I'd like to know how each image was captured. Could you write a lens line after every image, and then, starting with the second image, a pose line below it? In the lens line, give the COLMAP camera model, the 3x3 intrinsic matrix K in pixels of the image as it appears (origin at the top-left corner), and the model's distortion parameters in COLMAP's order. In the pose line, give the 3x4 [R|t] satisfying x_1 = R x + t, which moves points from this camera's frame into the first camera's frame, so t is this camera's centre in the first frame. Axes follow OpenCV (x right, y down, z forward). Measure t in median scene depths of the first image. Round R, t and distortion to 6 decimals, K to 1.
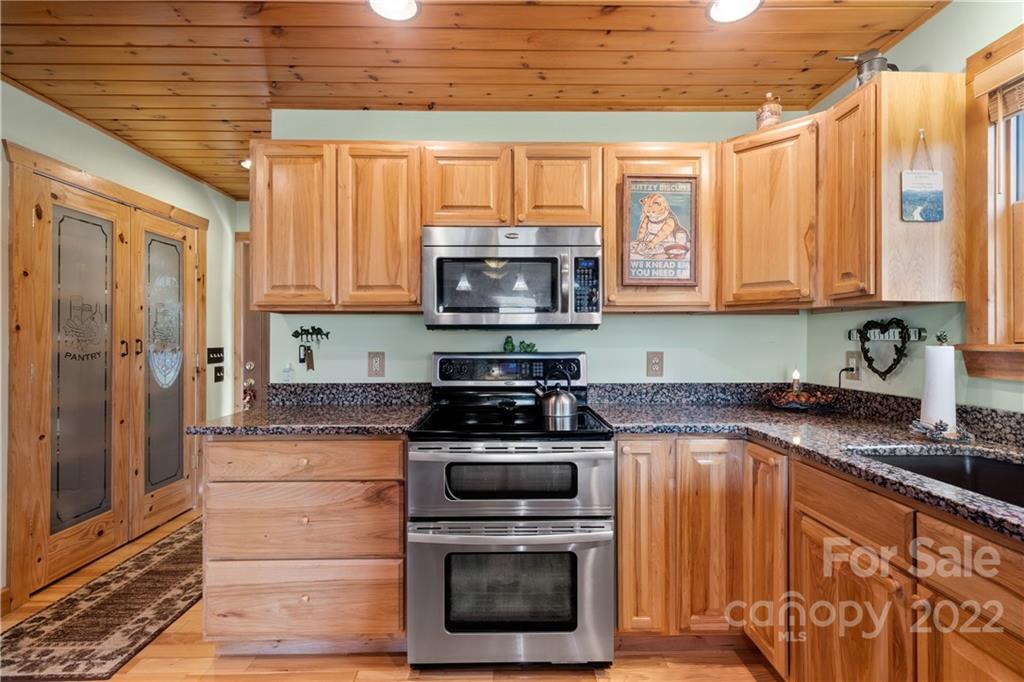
lens RADIAL K [[479.3, 0, 512.0], [0, 479.3, 341.0], [0, 0, 1]] dist [0.001398, -0.000037]
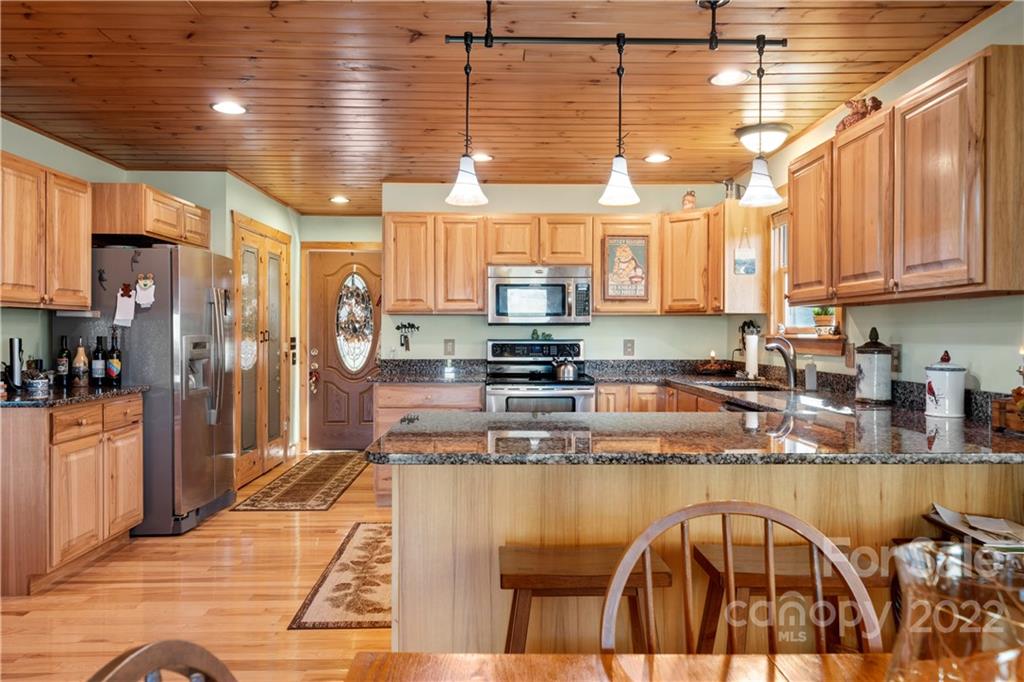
lens RADIAL K [[705.8, 0, 504.8], [0, 705.8, 332.7], [0, 0, 1]] dist [0.002872, 0.002147]
pose [[0.999996, 0.002354, -0.001802, -0.114407], [-0.002354, 0.999997, 0.000106, 0.000844], [0.001802, -0.000102, 0.999998, -1.481537]]
